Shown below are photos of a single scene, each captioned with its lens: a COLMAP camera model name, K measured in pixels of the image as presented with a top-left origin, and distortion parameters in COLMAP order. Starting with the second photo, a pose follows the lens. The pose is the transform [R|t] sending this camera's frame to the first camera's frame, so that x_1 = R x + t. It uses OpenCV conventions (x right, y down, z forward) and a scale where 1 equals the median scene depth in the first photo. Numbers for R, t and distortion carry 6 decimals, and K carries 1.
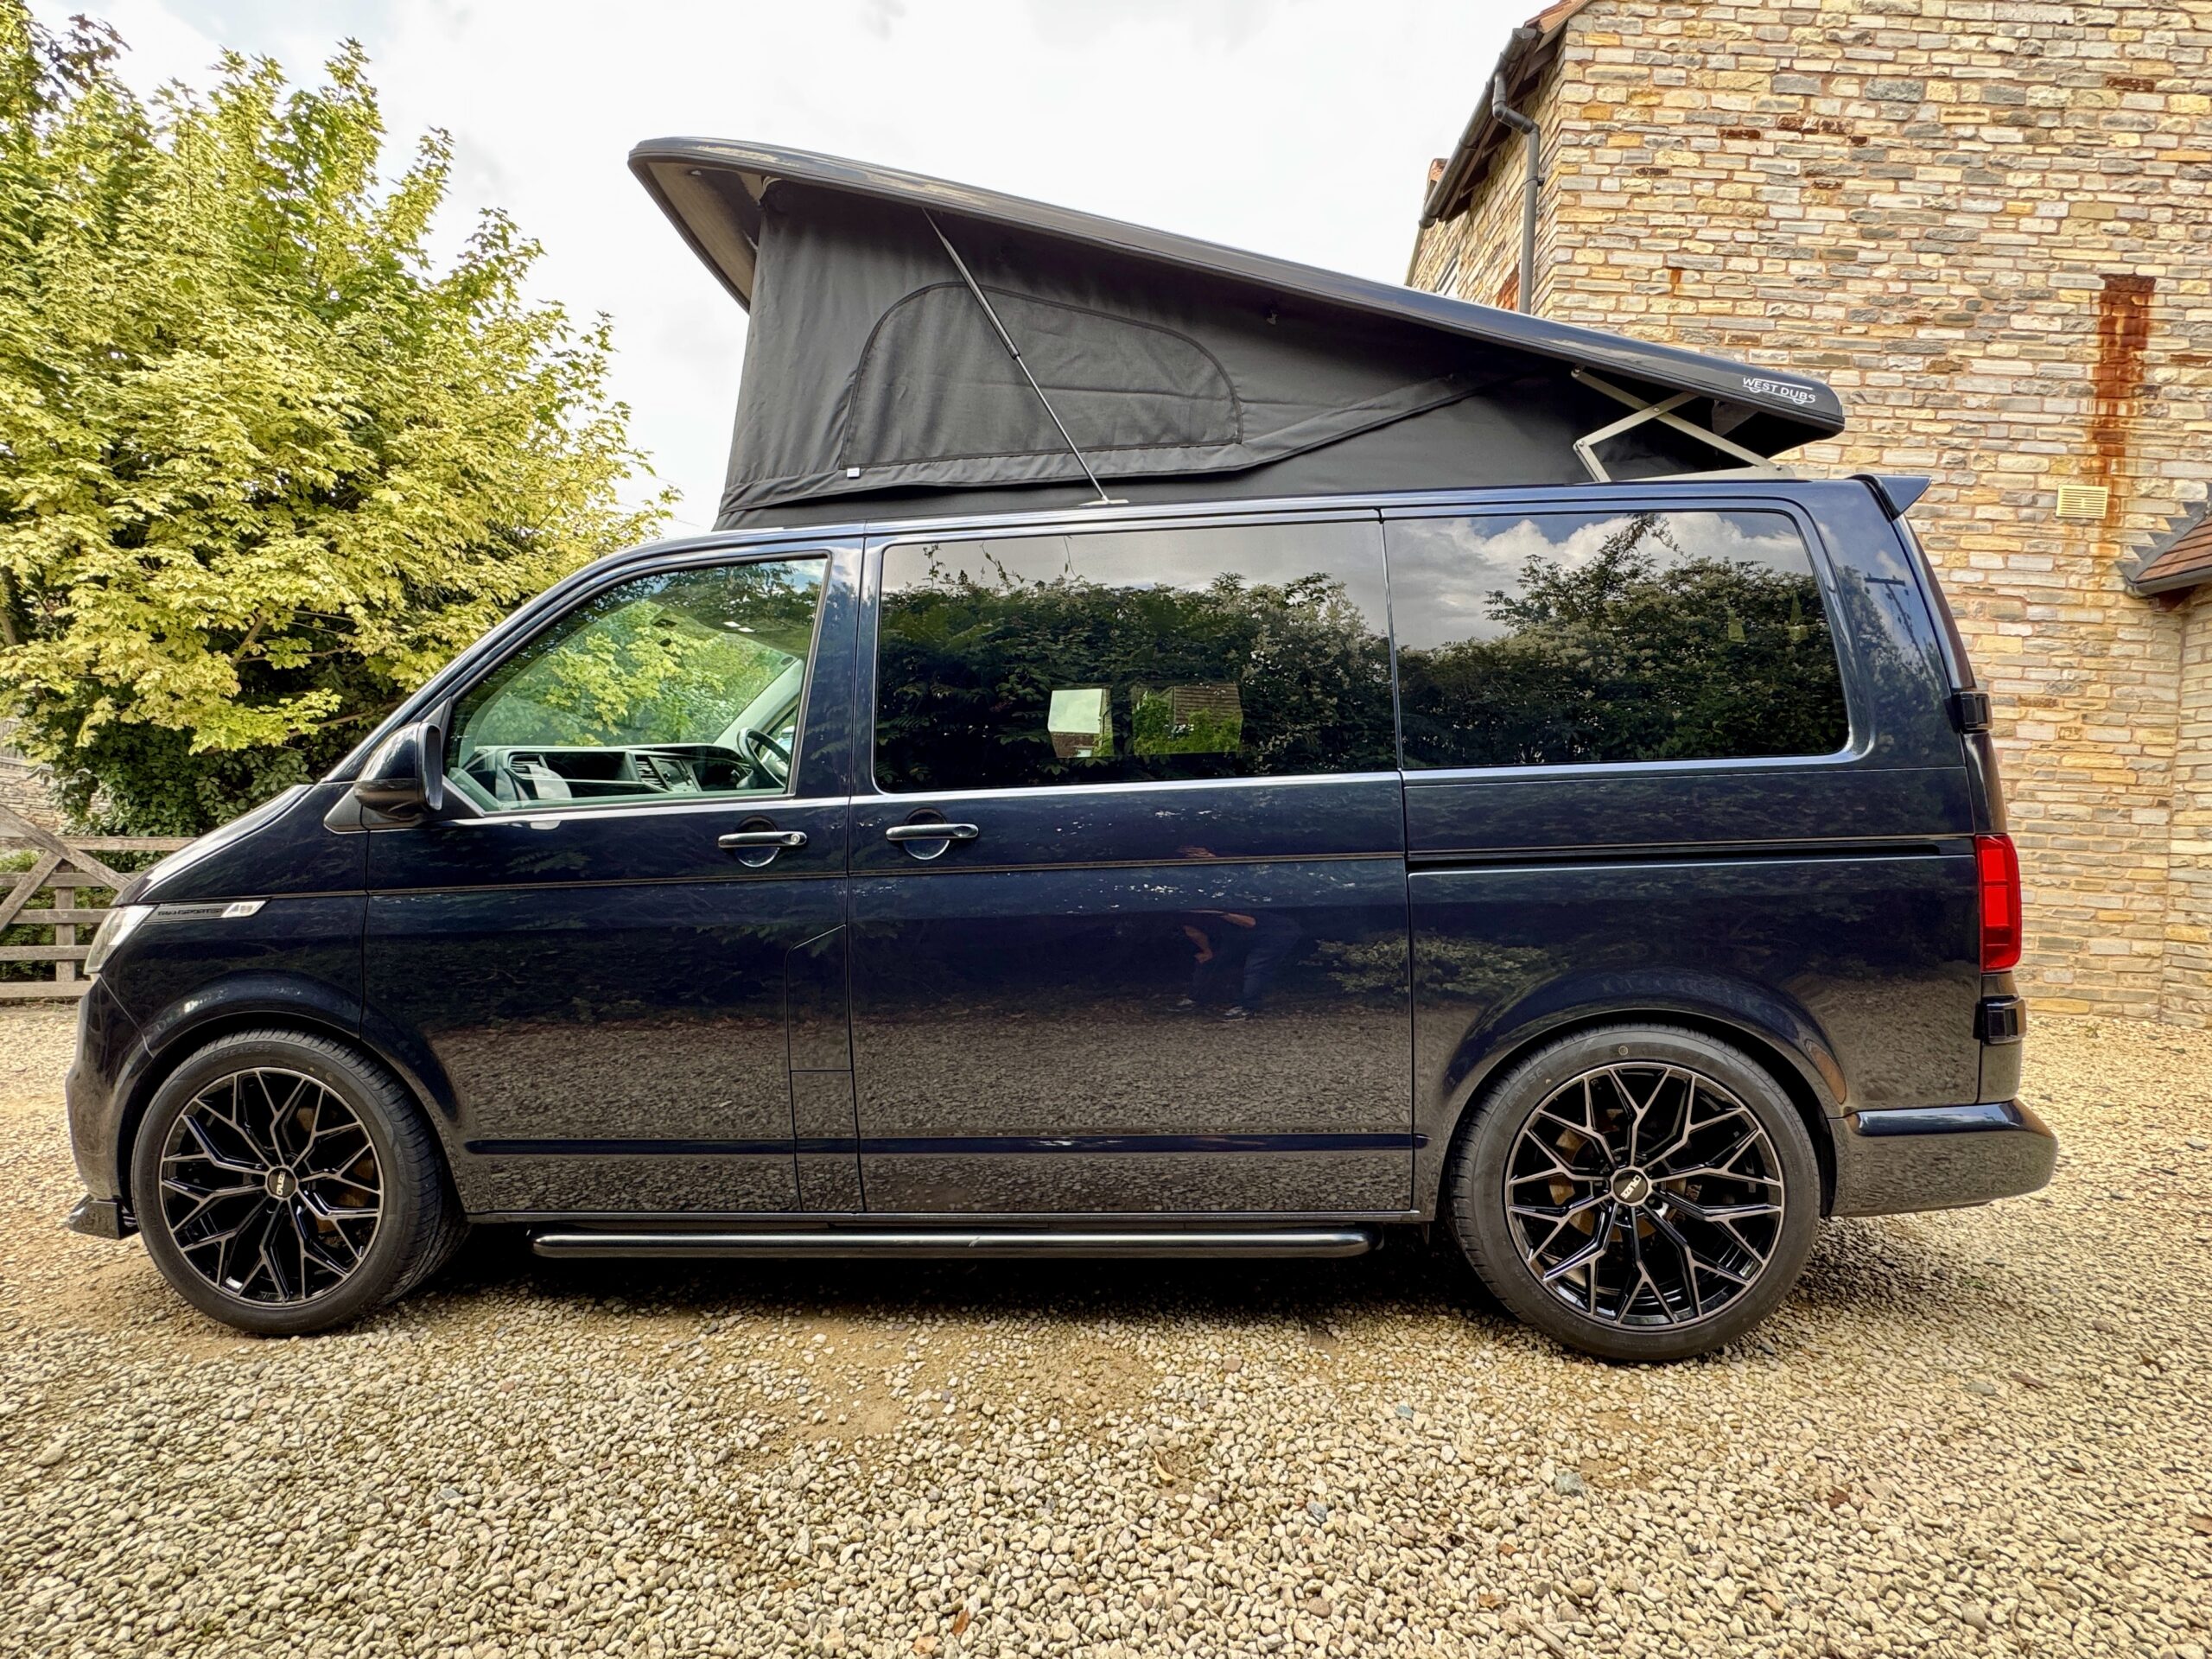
lens RADIAL K [[970.6, 0, 1107.2], [0, 970.6, 823.6], [0, 0, 1]] dist [-0.002276, 0.000194]
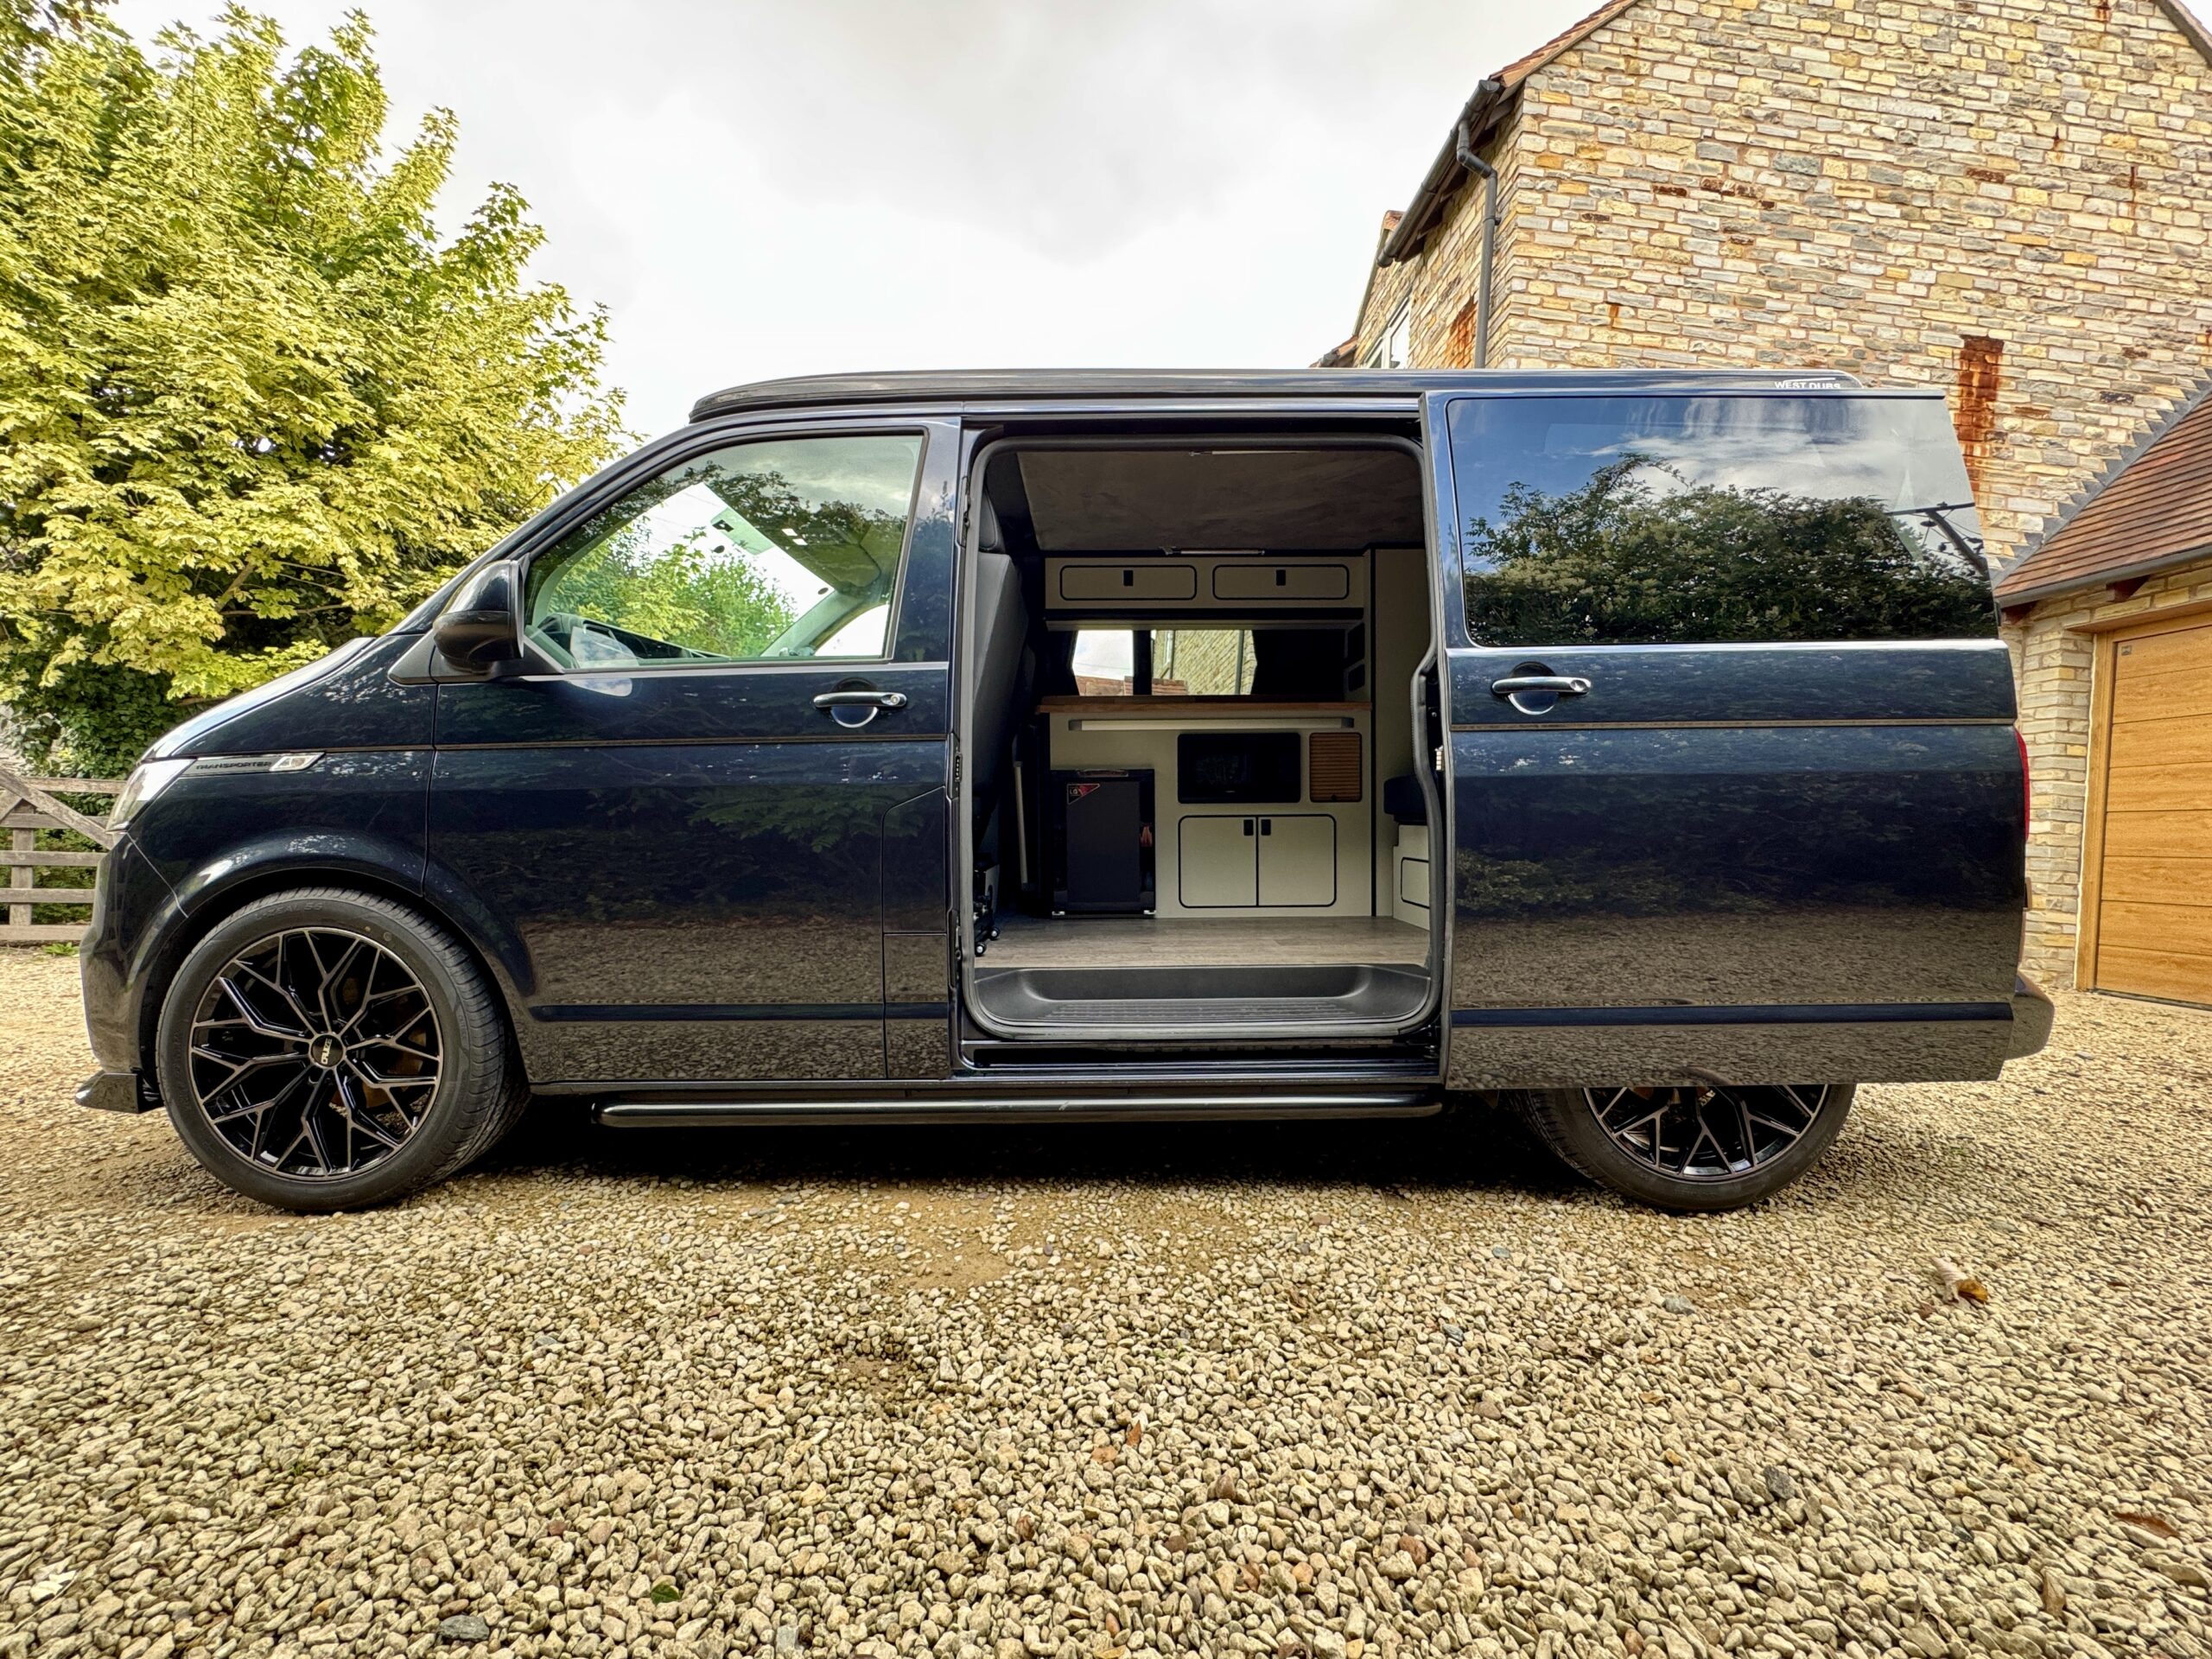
lens RADIAL K [[882.9, 0, 1098.8], [0, 882.9, 829.9], [0, 0, 1]] dist [-0.003514, 0.000591]
pose [[0.996597, 0.023548, 0.078989, -0.166845], [-0.022393, 0.999629, -0.015480, 0.146300], [-0.079324, 0.013658, 0.996755, 0.073991]]
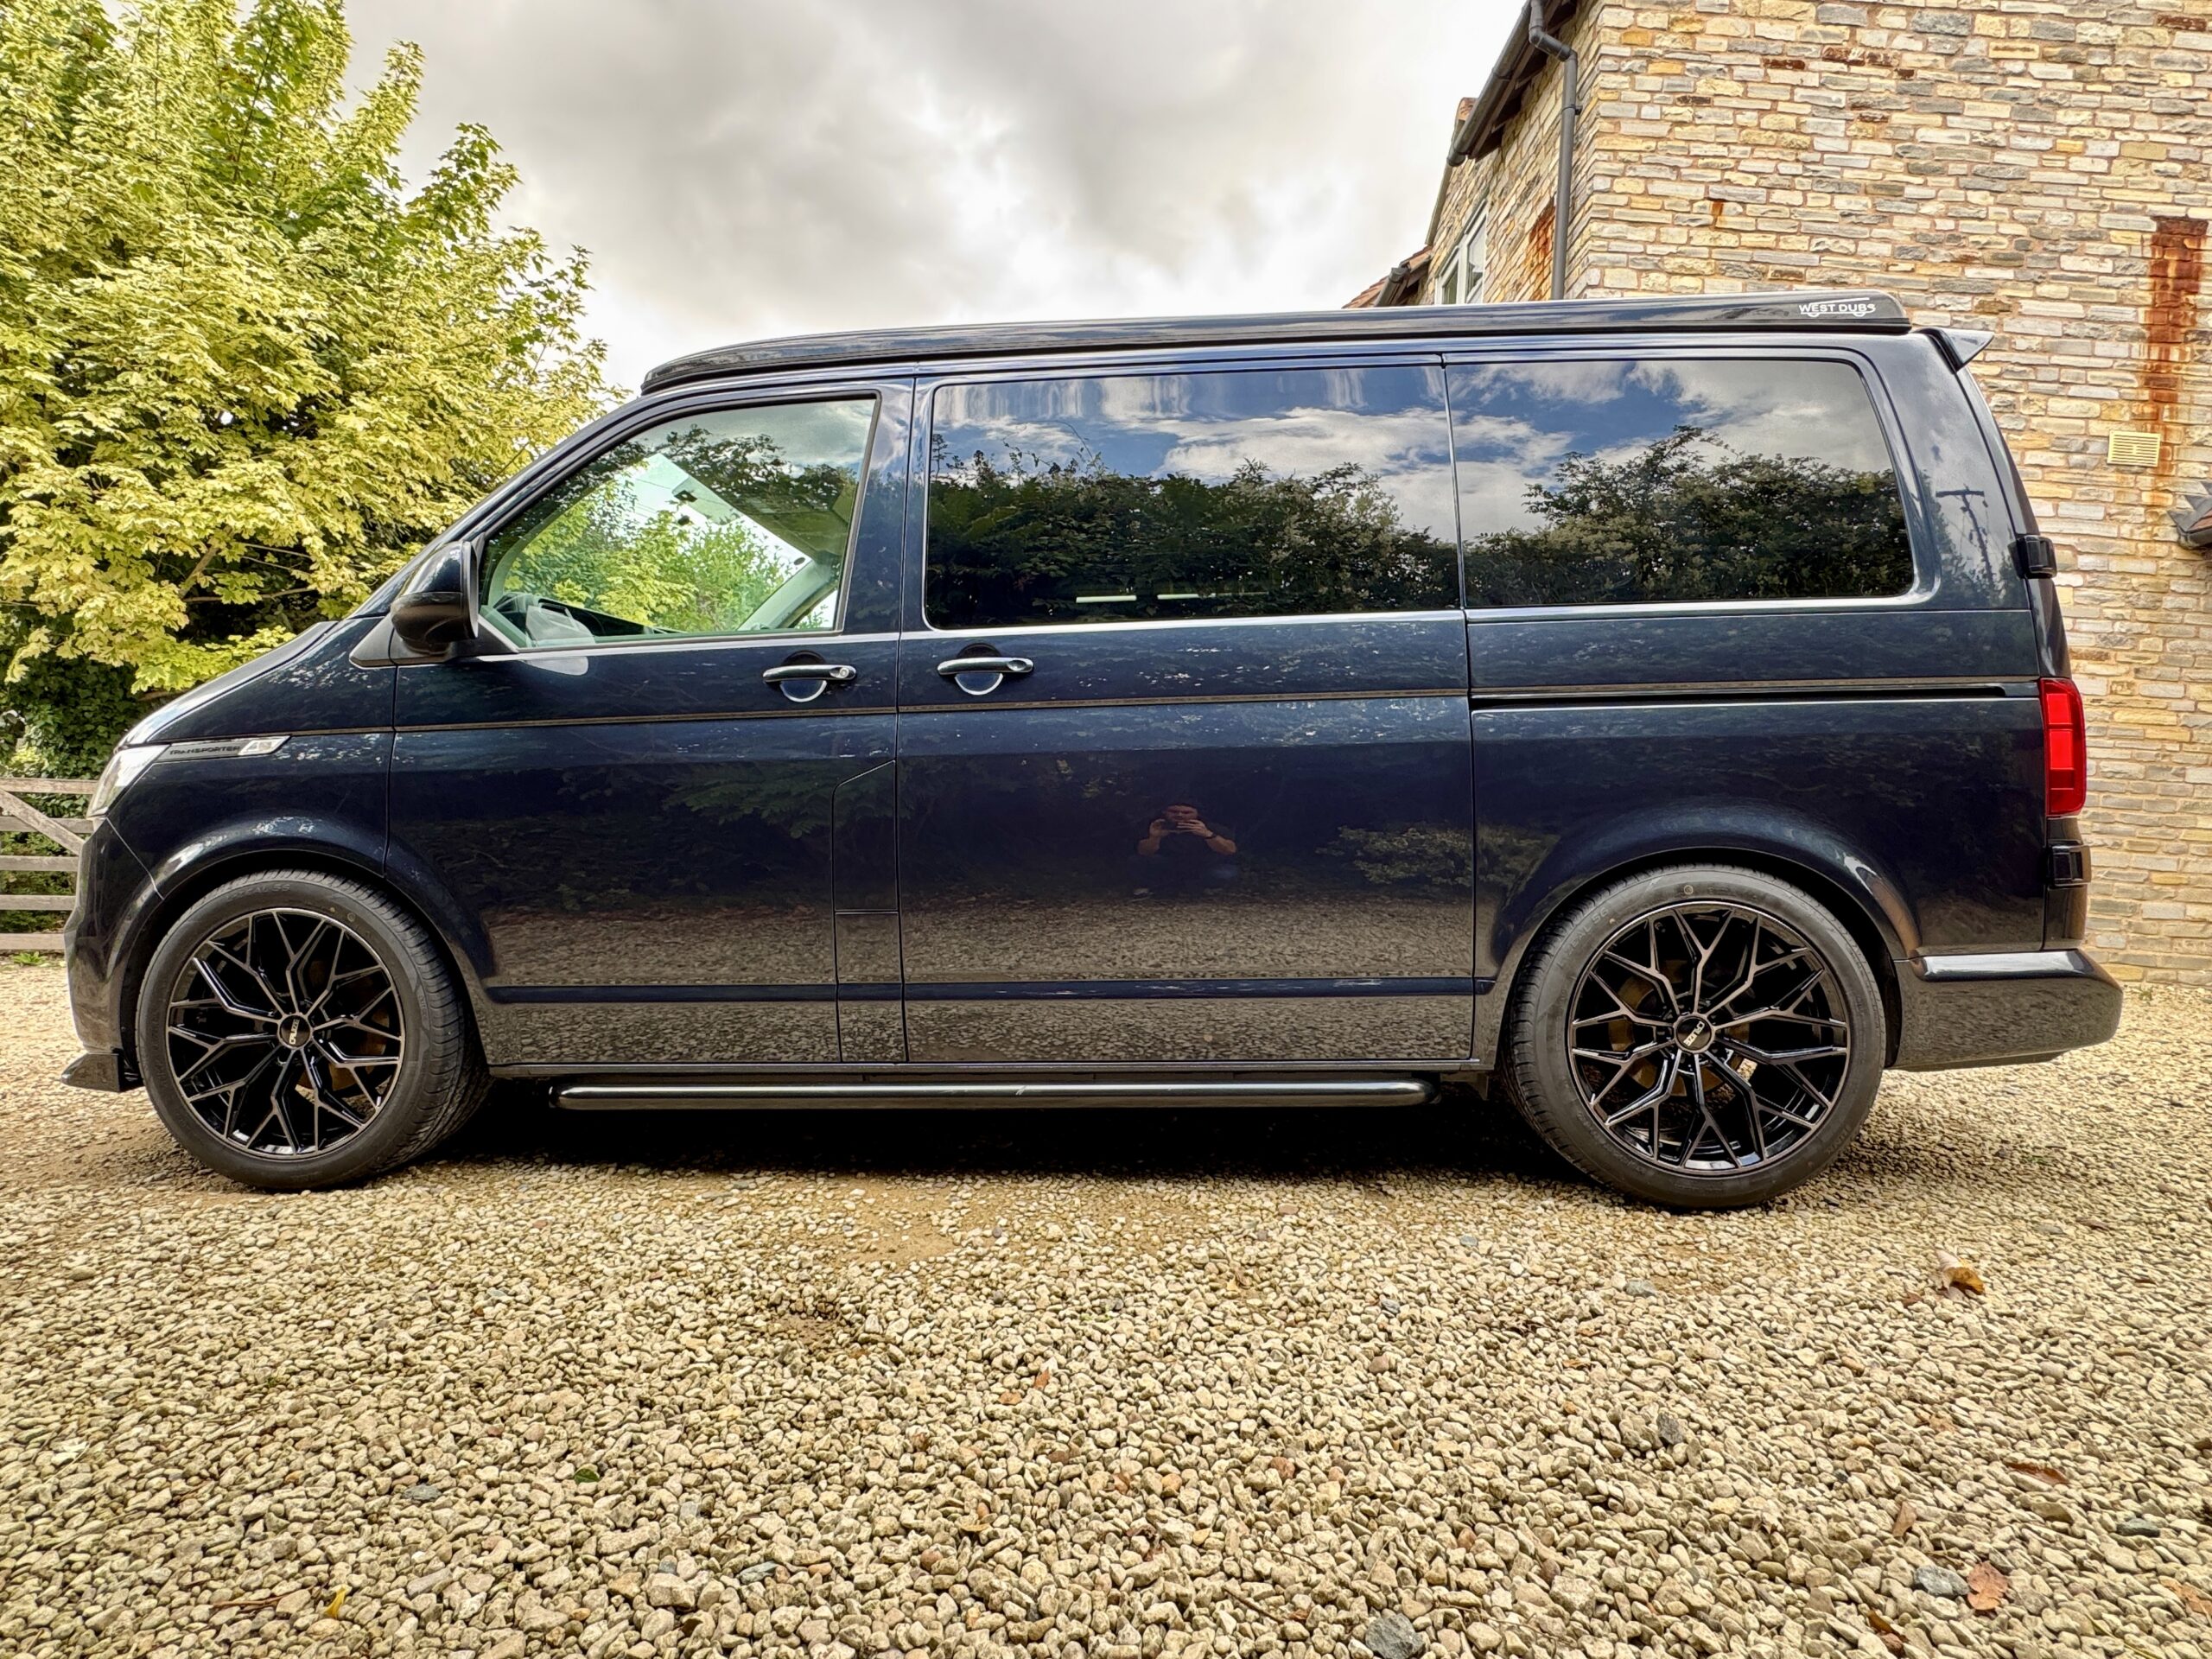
lens RADIAL K [[1050.8, 0, 1100.0], [0, 1050.8, 832.3], [0, 0, 1]] dist [-0.001237, -0.000384]
pose [[0.999799, 0.014228, 0.014153, -0.071214], [-0.013995, 0.999767, -0.016439, 0.174780], [-0.014383, 0.016237, 0.999765, -0.052150]]
